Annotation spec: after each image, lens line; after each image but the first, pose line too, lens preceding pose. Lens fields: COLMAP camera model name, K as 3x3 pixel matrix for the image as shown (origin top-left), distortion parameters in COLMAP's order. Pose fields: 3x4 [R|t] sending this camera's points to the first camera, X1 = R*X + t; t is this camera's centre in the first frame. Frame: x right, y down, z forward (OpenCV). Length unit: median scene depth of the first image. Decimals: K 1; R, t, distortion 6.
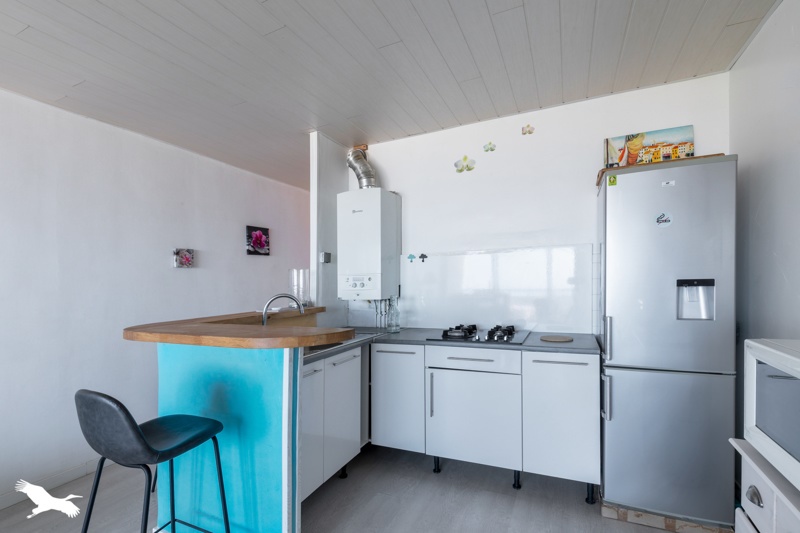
lens RADIAL K [[377.1, 0, 399.3], [0, 377.1, 279.5], [0, 0, 1]] dist [-0.000361, -0.000076]
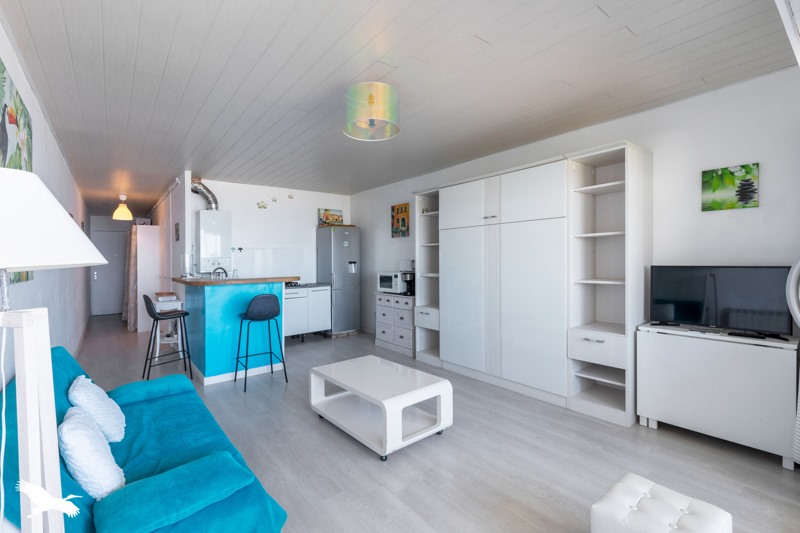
lens RADIAL K [[357.7, 0, 398.4], [0, 357.7, 255.8], [0, 0, 1]] dist [0.000840, 0.000122]
pose [[0.429269, 0.026395, 0.902791, -1.497496], [0.006058, 0.999466, -0.032103, 0.042790], [-0.903157, 0.019250, 0.428880, -0.584609]]
